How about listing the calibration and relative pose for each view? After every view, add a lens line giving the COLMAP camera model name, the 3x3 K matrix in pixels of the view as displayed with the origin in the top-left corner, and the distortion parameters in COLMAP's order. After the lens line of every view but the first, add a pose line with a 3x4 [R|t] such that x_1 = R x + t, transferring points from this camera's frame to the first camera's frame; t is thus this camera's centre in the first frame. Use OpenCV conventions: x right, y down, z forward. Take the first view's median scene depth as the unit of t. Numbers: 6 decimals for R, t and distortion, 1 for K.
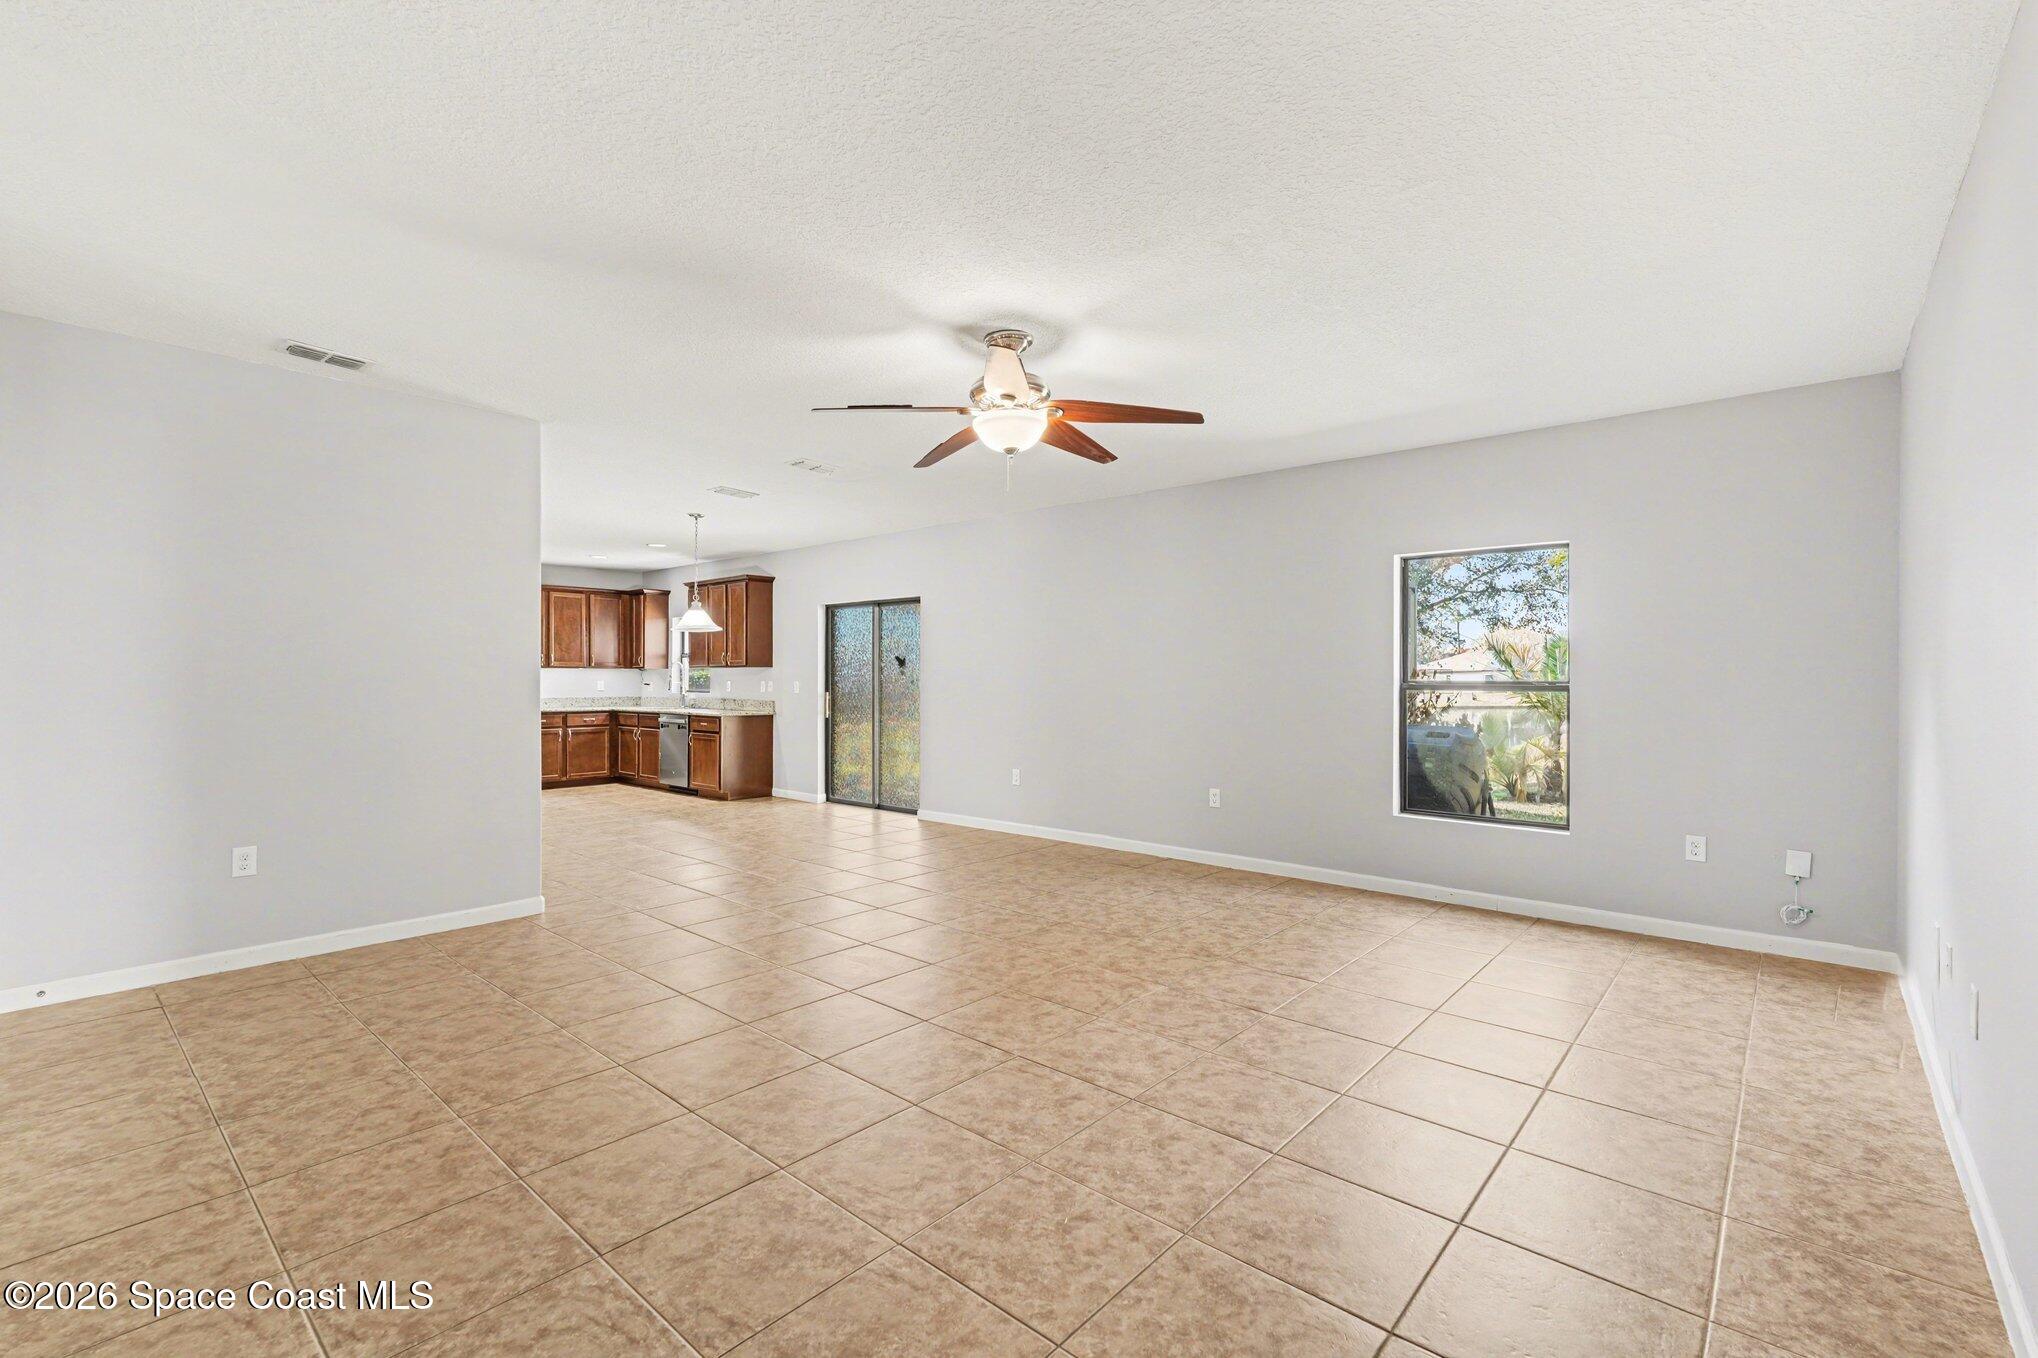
lens RADIAL K [[890.9, 0, 1025.1], [0, 890.9, 676.1], [0, 0, 1]] dist [0.002400, -0.000425]
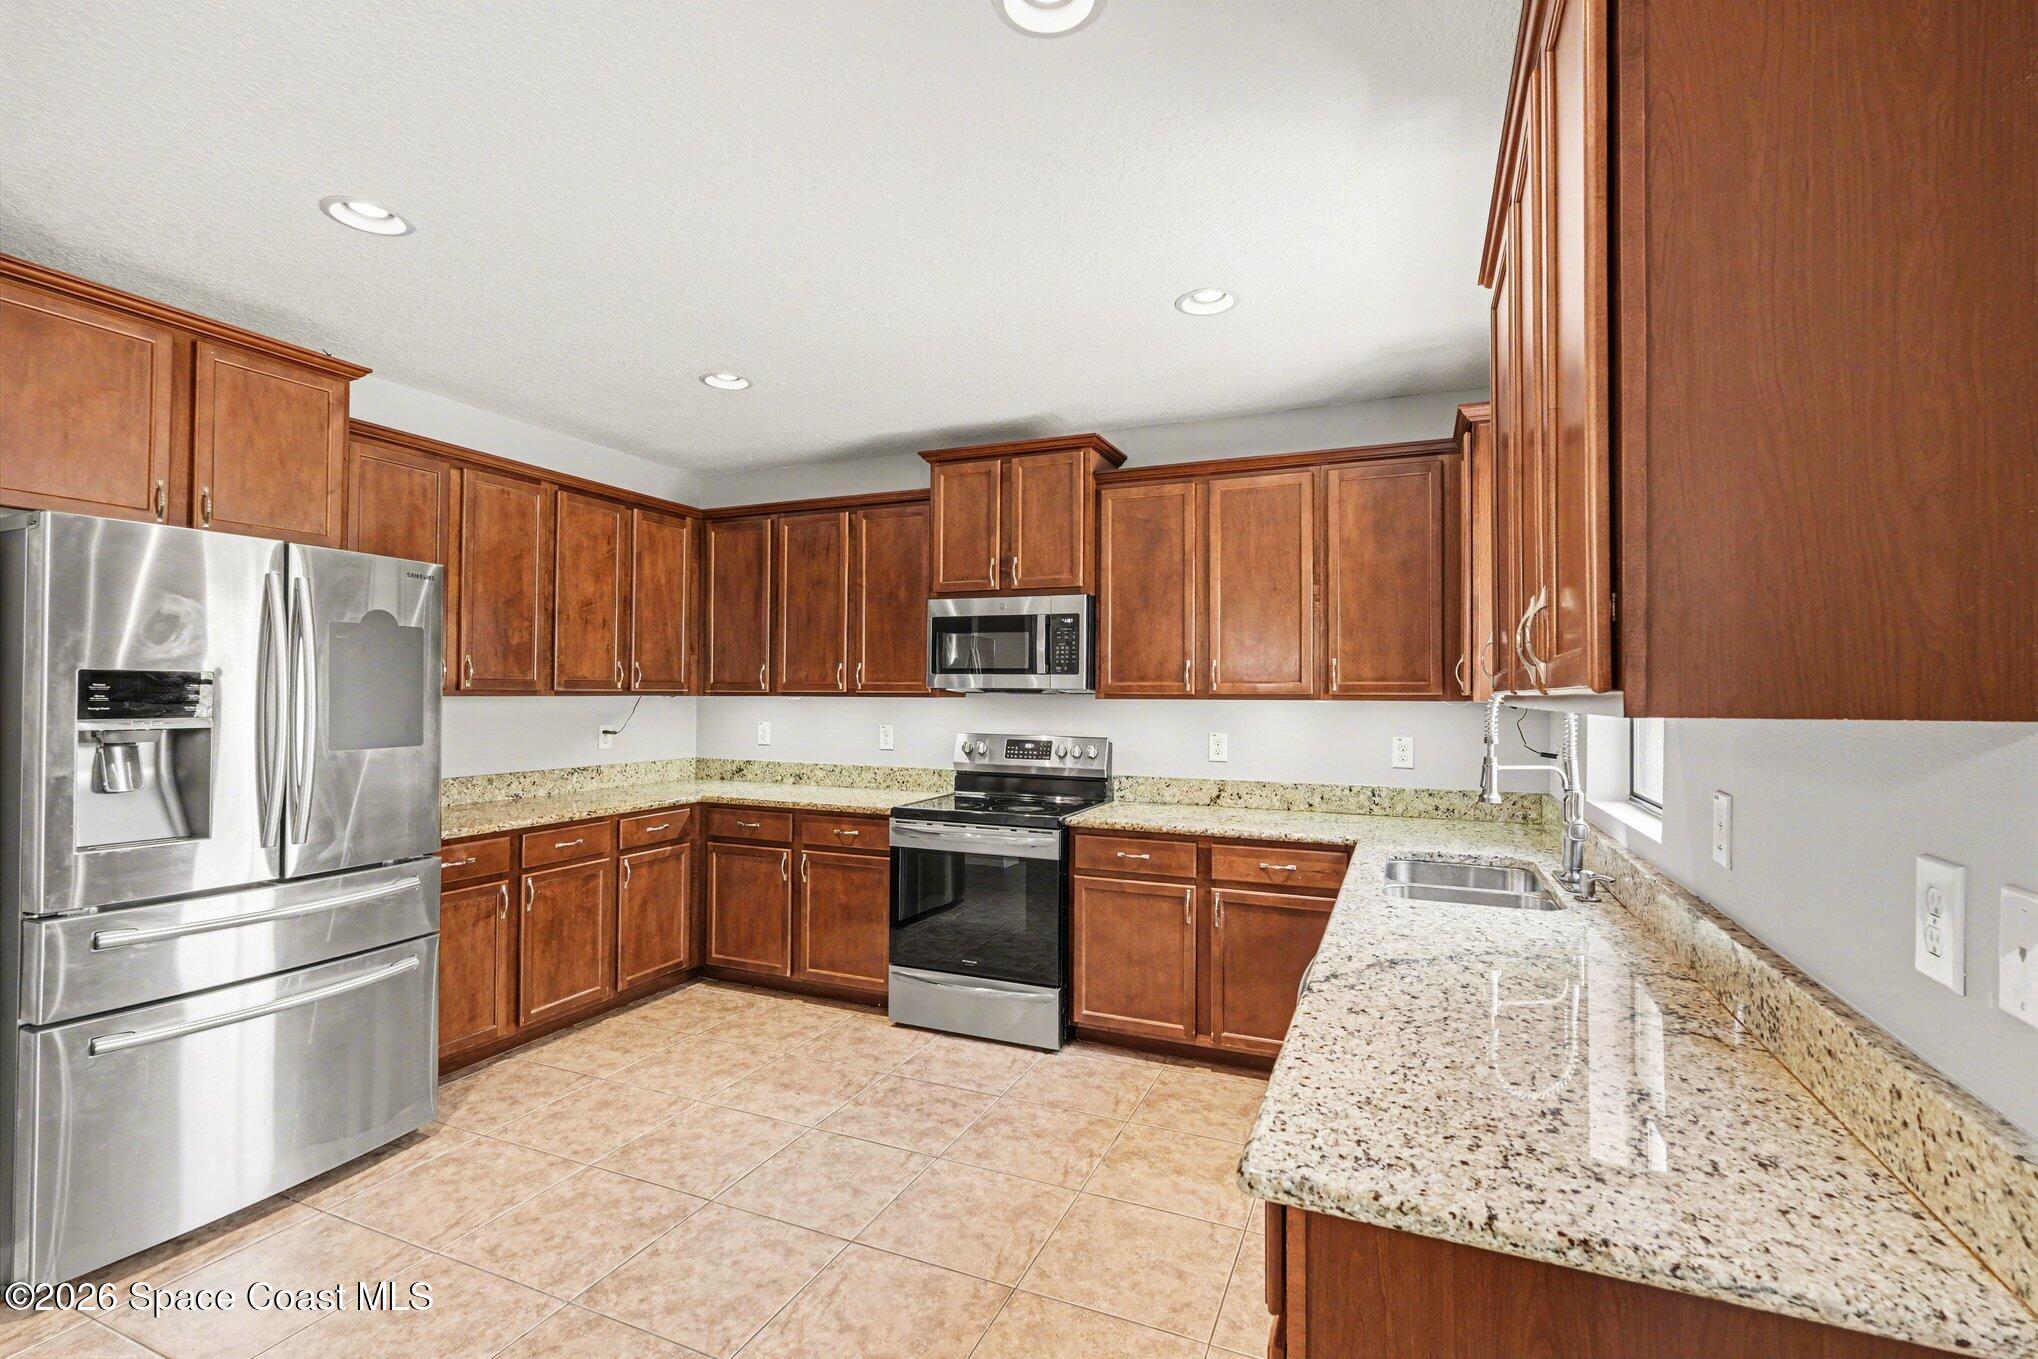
lens RADIAL K [[908.5, 0, 1019.0], [0, 908.5, 679.5], [0, 0, 1]] dist [0.001026, 0.000038]
pose [[0.307590, -0.015581, -0.951391, -0.272889], [-0.003068, 0.999844, -0.017366, -0.012826], [0.951514, 0.008260, 0.307495, 1.025160]]
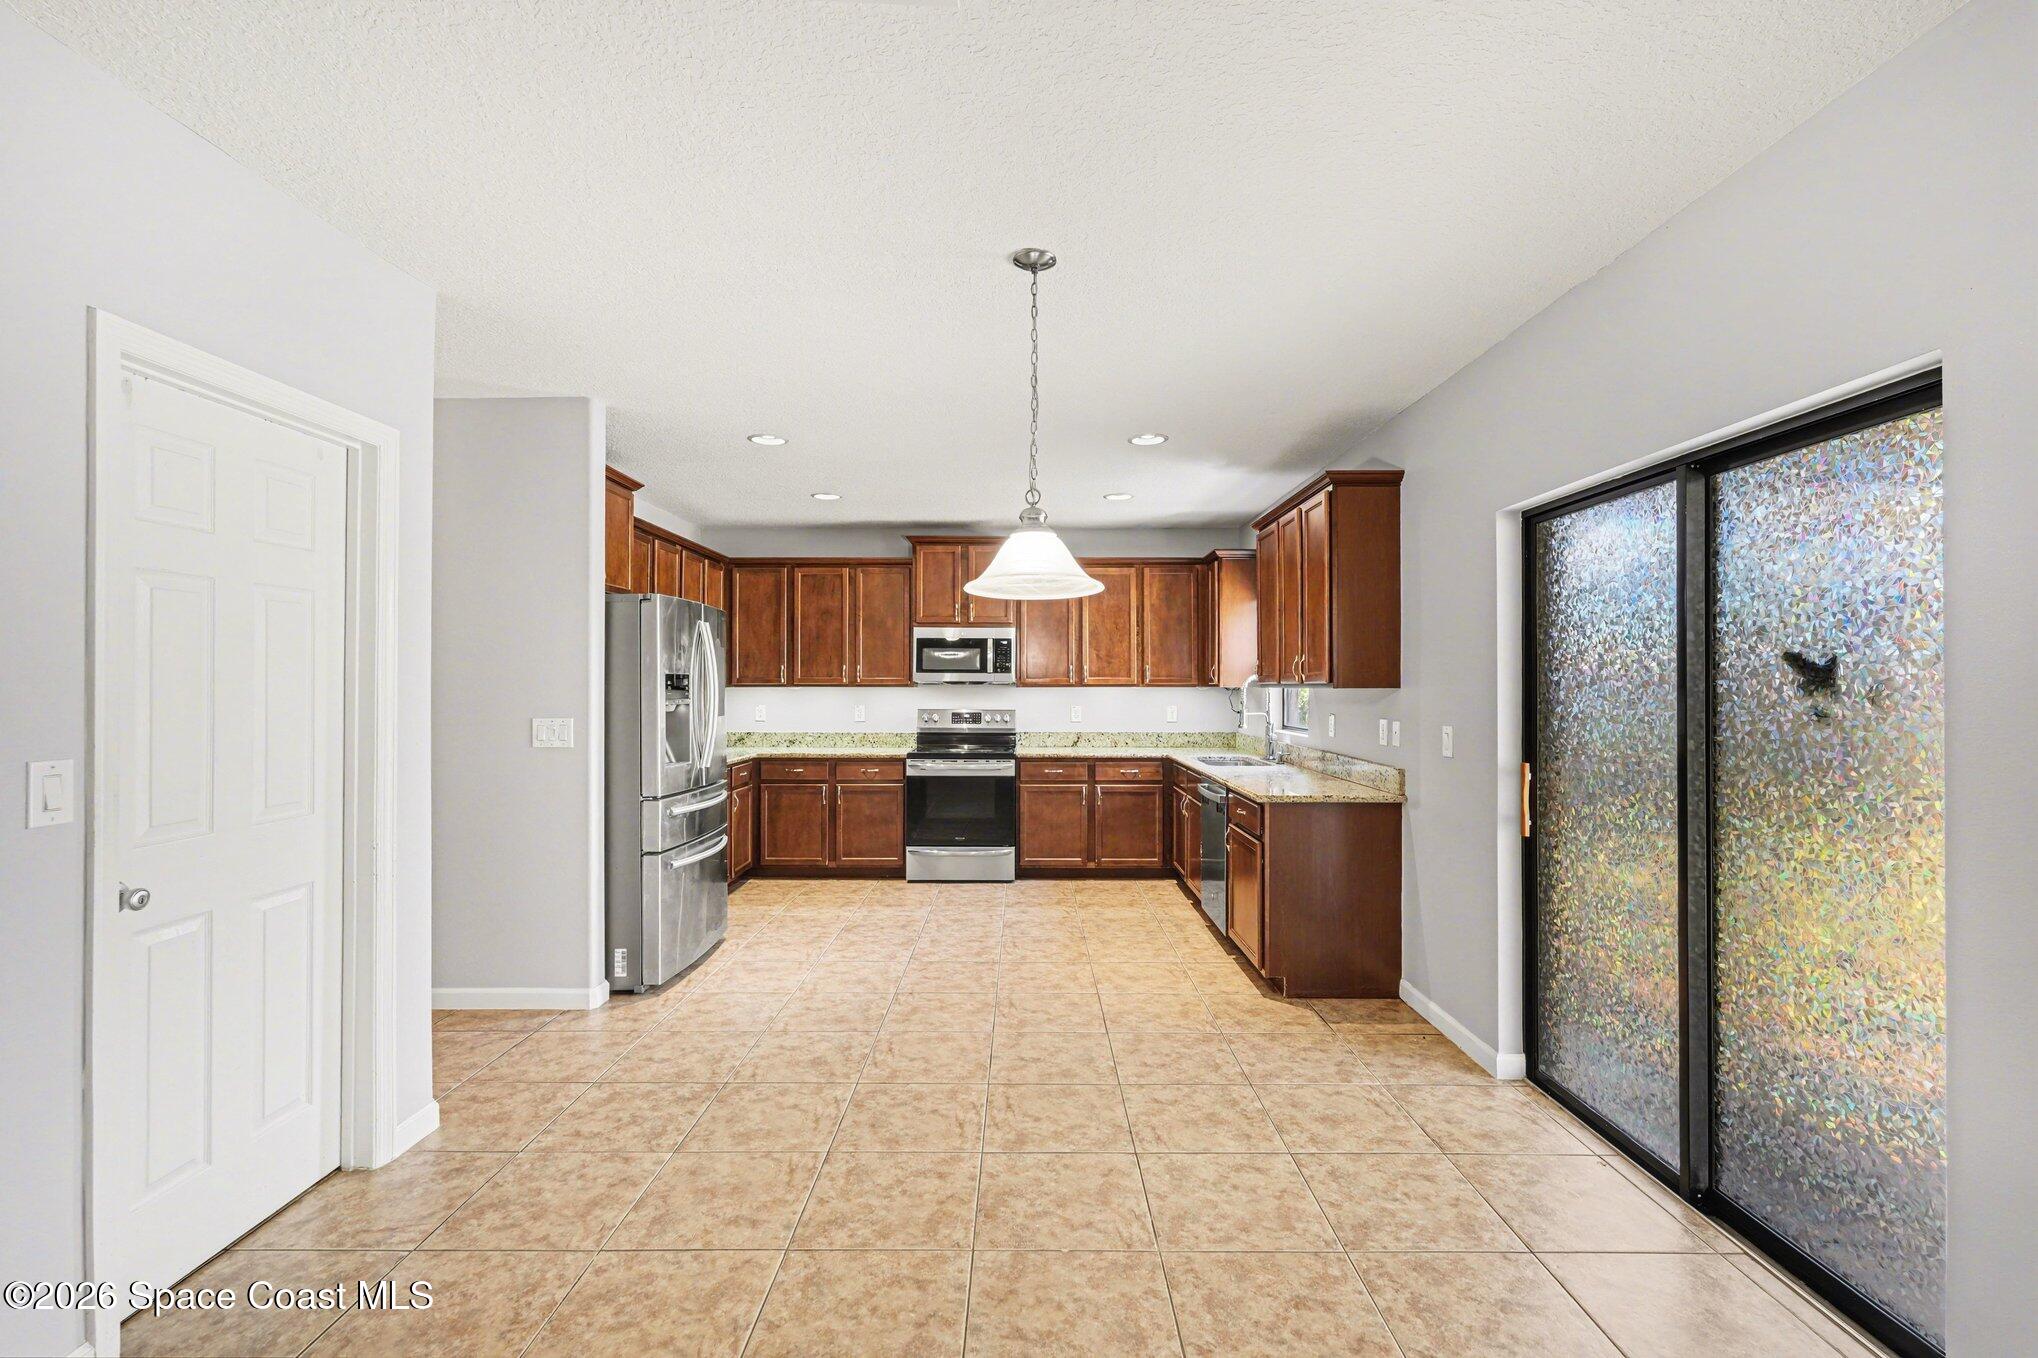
lens RADIAL K [[887.8, 0, 1025.1], [0, 887.8, 678.6], [0, 0, 1]] dist [-0.003576, 0.000184]
pose [[0.658807, -0.006382, -0.752285, -0.100212], [0.002383, 0.999977, -0.006397, -0.013715], [0.752308, 0.002422, 0.658807, 0.685804]]
